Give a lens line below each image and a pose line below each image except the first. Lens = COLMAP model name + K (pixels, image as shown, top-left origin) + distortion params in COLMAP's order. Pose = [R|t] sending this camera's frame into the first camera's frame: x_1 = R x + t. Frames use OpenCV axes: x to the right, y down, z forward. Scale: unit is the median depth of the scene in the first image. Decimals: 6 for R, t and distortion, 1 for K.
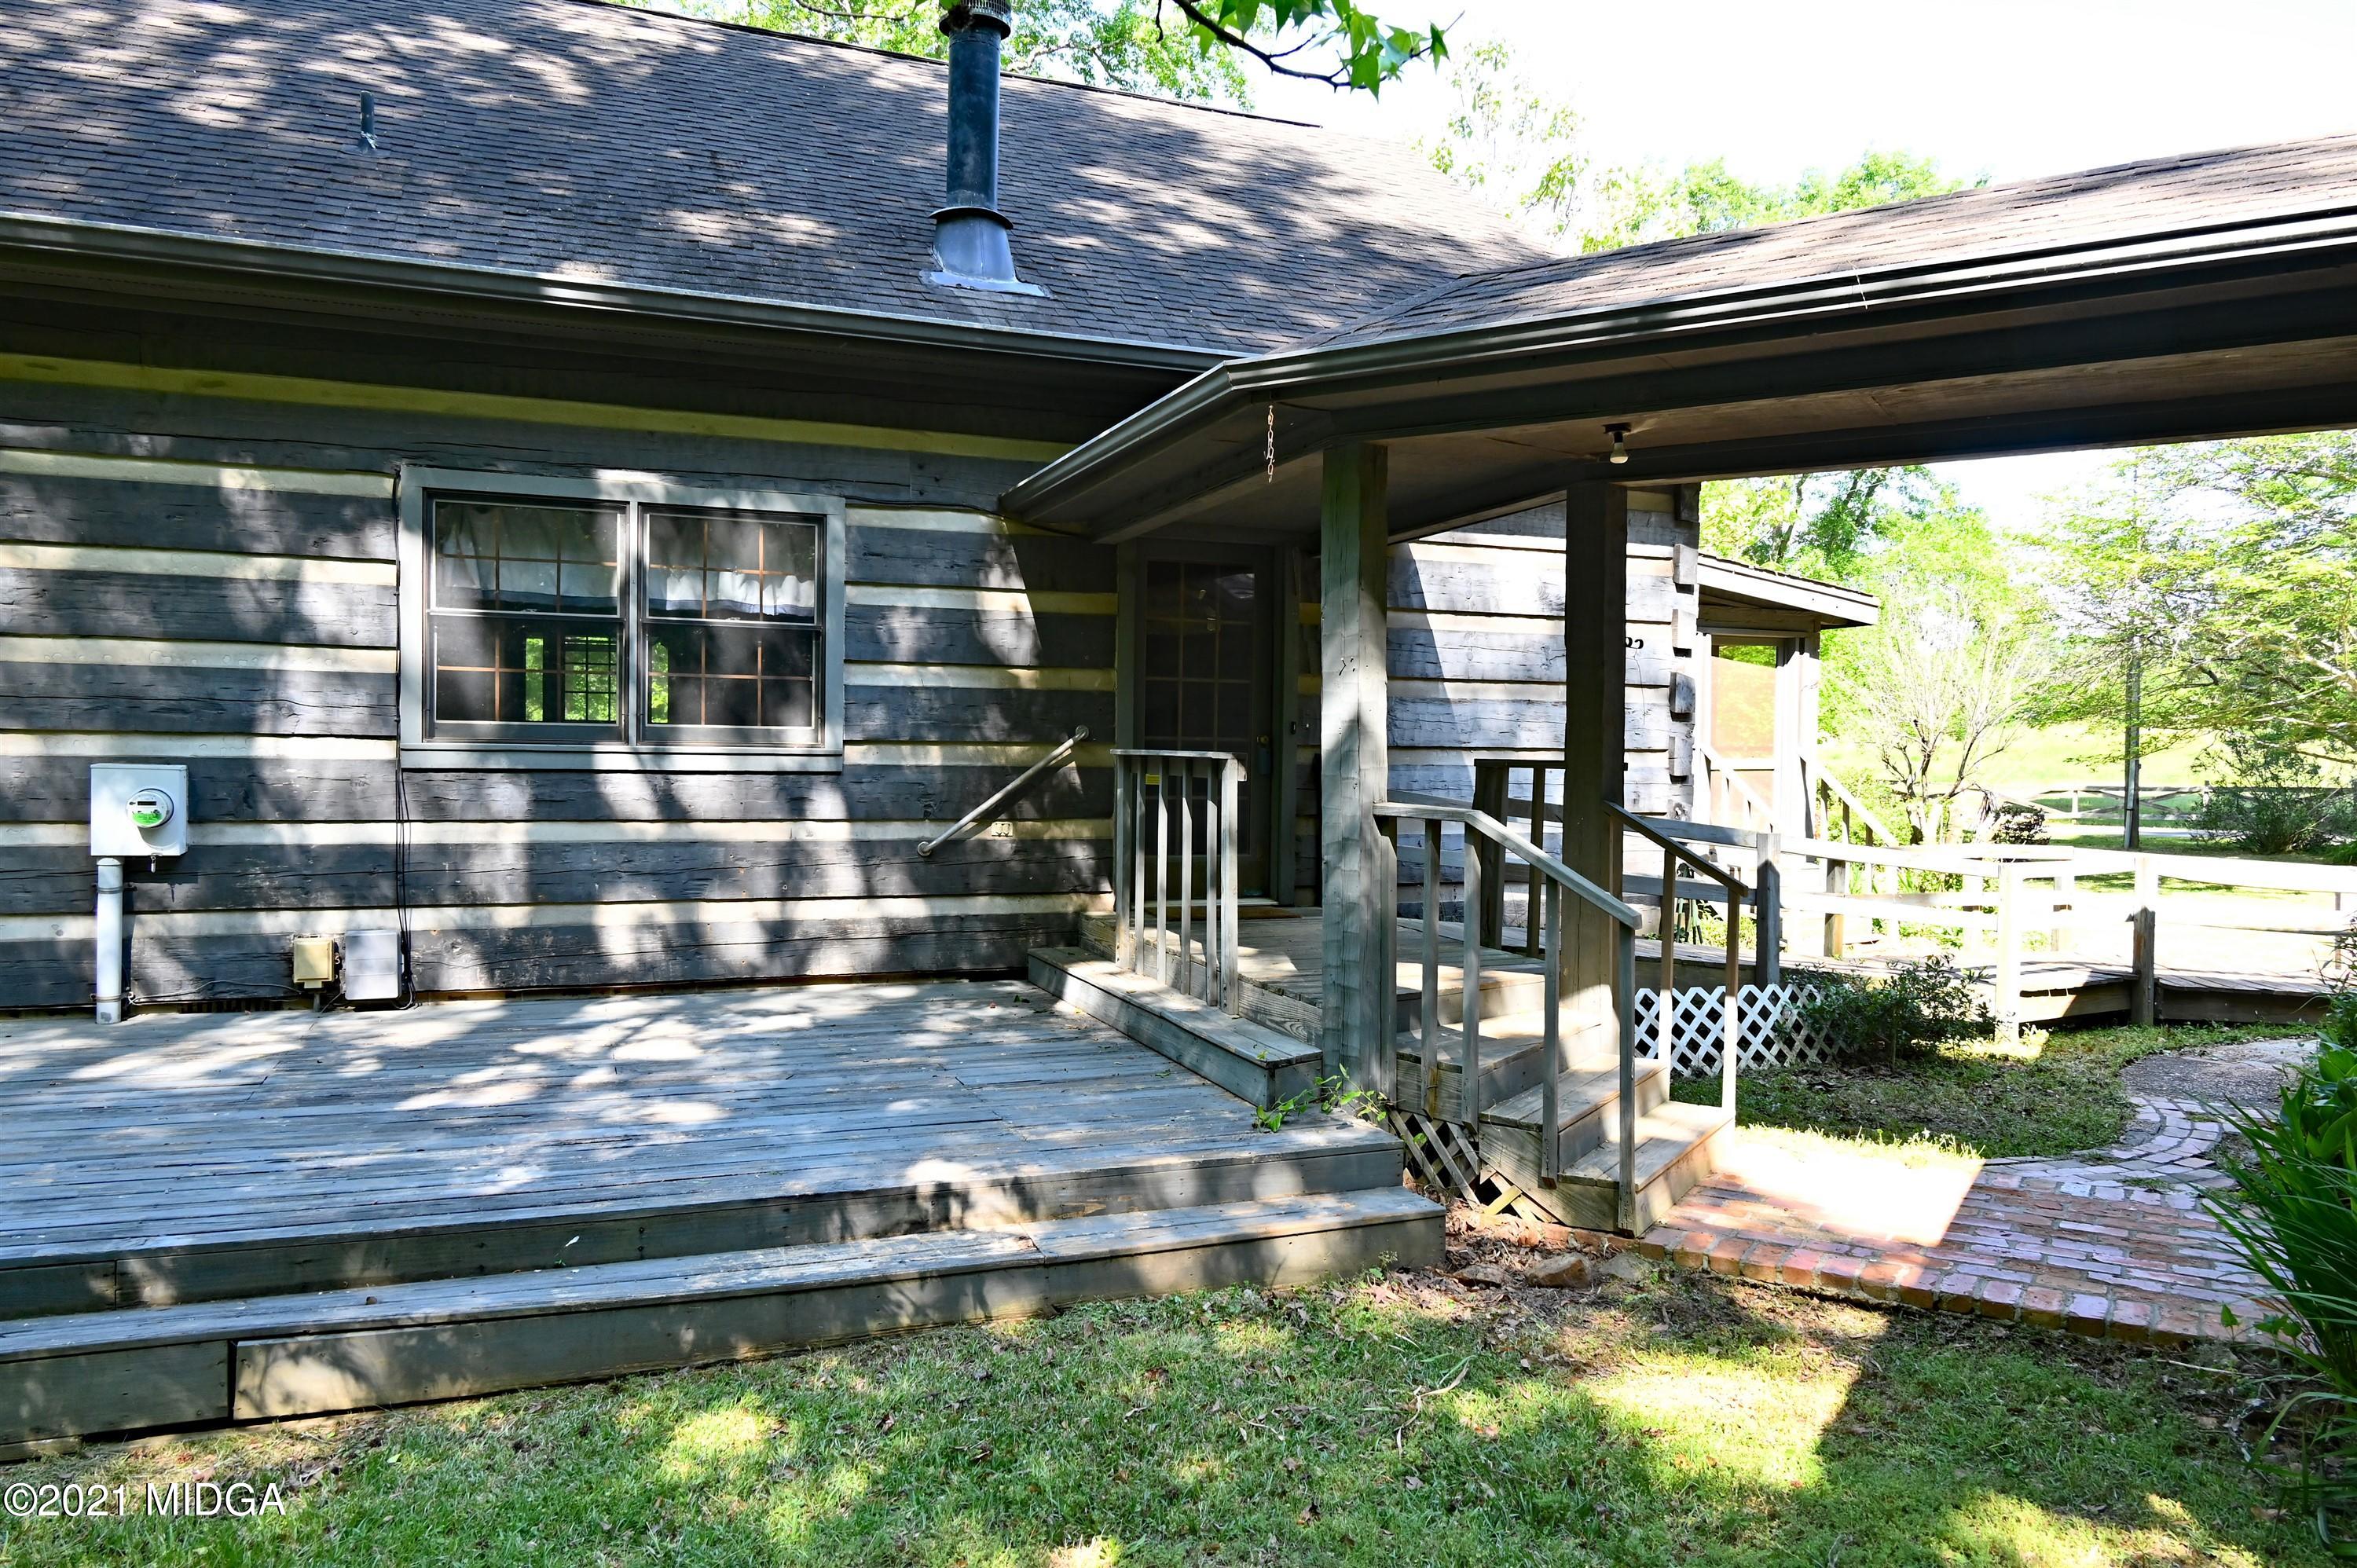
lens RADIAL K [[1571.4, 0, 1189.3], [0, 1571.4, 769.2], [0, 0, 1]] dist [-0.003103, -0.008231]
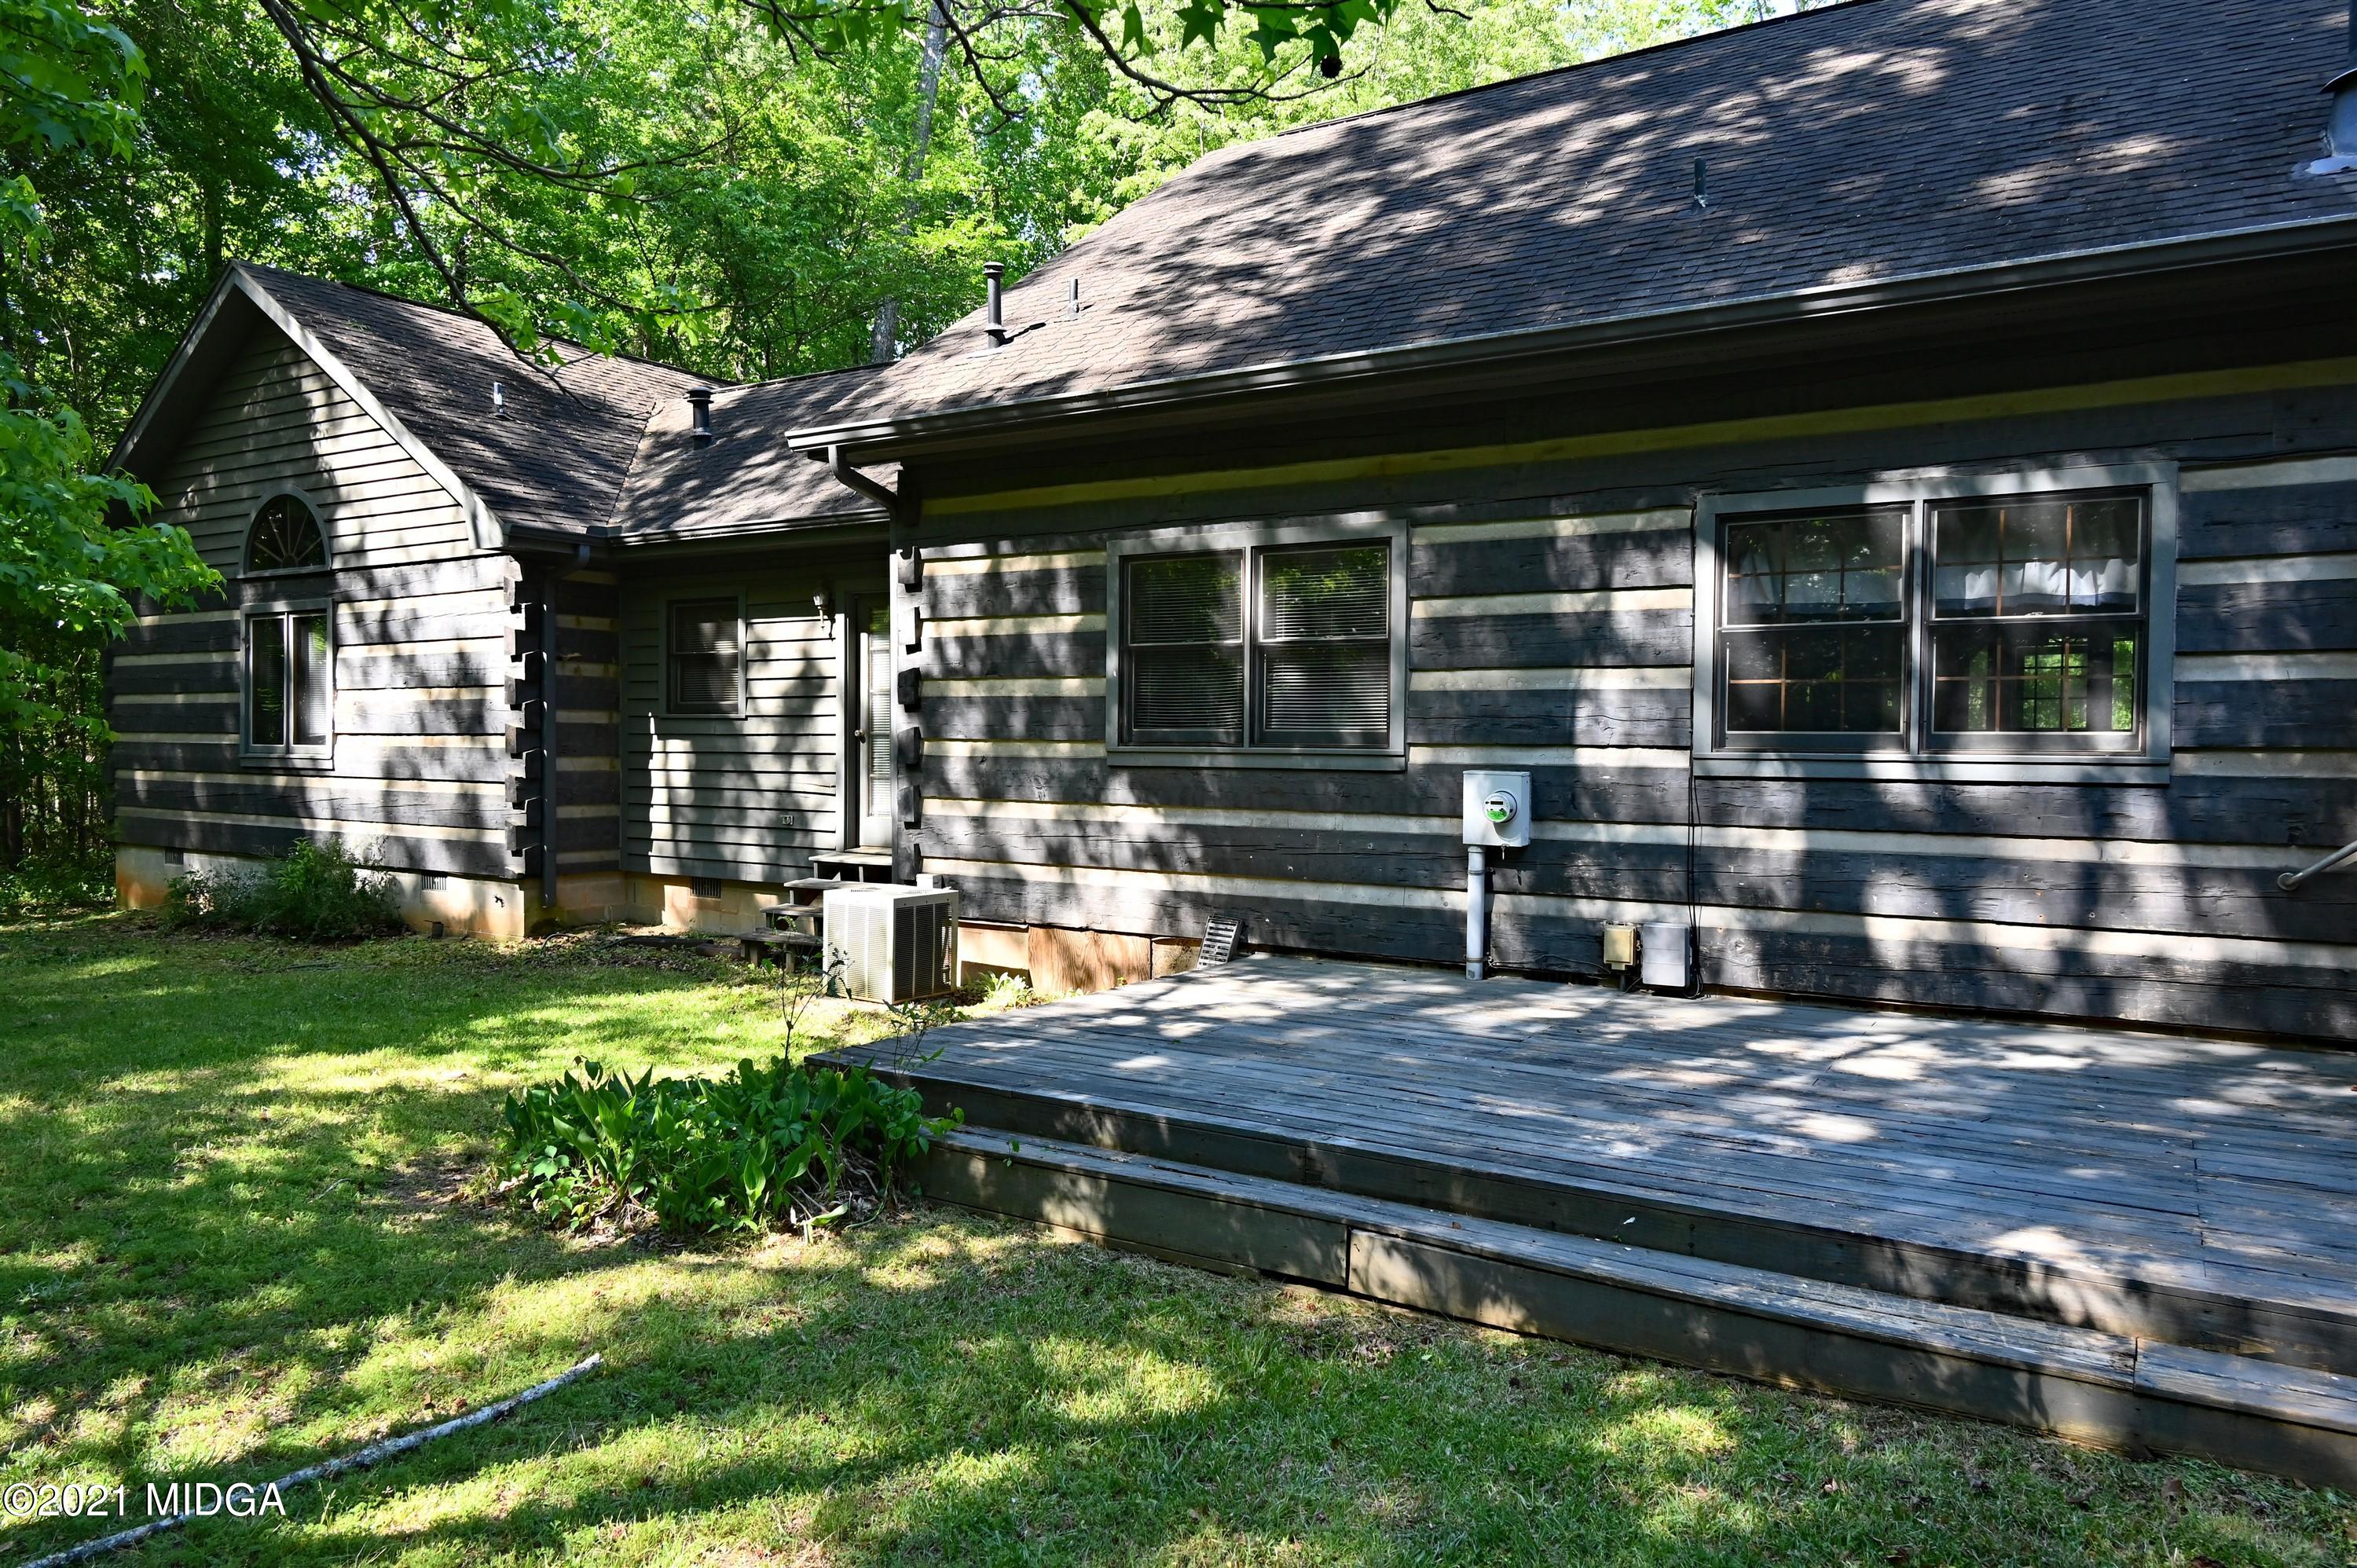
lens RADIAL K [[1571.4, 0, 1182.9], [0, 1571.4, 786.0], [0, 0, 1]] dist [-0.003103, -0.008231]
pose [[0.579838, 0.012862, -0.814630, 0.181056], [-0.009386, 0.999914, 0.009106, -0.000078], [0.814677, 0.002366, 0.579910, 0.084656]]
